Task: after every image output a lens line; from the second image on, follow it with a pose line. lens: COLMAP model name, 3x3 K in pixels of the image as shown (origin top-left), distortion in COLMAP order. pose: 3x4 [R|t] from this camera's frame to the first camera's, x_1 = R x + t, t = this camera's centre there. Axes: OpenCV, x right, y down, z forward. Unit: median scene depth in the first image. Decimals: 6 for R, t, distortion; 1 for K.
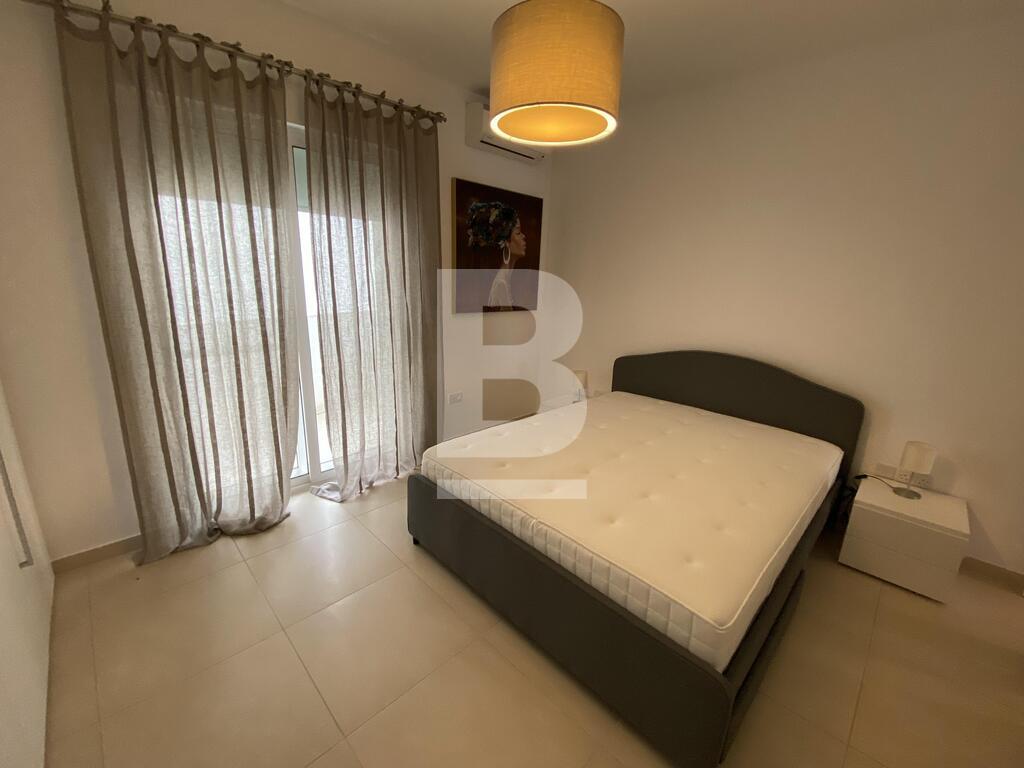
lens RADIAL K [[412.9, 0, 513.5], [0, 412.9, 393.6], [0, 0, 1]] dist [-0.000786, -0.010779]
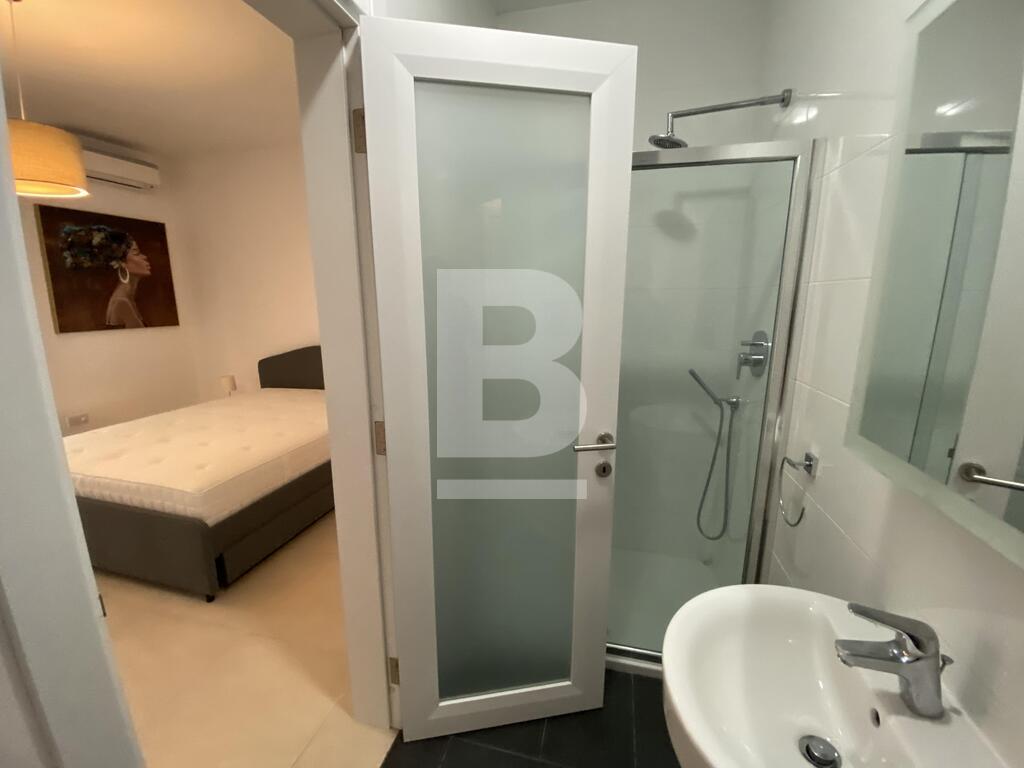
lens RADIAL K [[412.9, 0, 522.6], [0, 412.9, 376.9], [0, 0, 1]] dist [-0.000786, -0.010779]
pose [[0.834982, -0.132764, 0.534021, 0.287853], [0.168831, 0.985462, -0.018982, 0.129096], [-0.523737, 0.106009, 0.845258, -0.443285]]
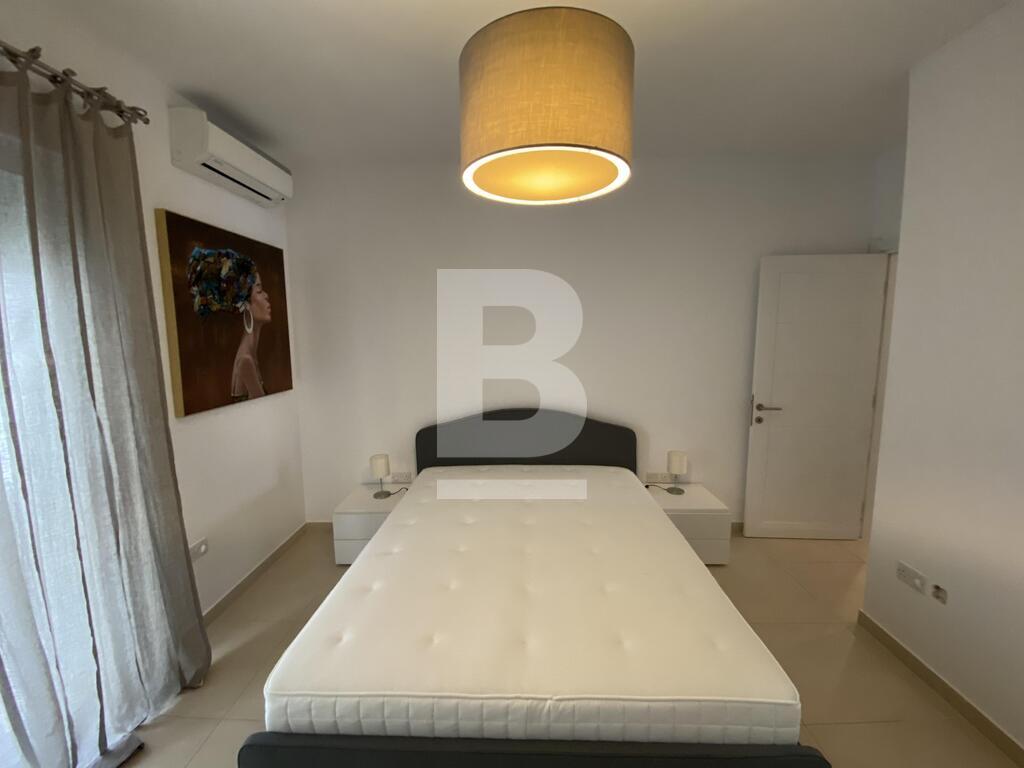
lens RADIAL K [[412.9, 0, 527.3], [0, 412.9, 376.6], [0, 0, 1]] dist [-0.000786, -0.010779]
pose [[0.696899, -0.115622, 0.707788, -0.233853], [0.217370, 0.974548, -0.054827, -0.120396], [-0.683434, 0.192060, 0.704294, 0.232604]]
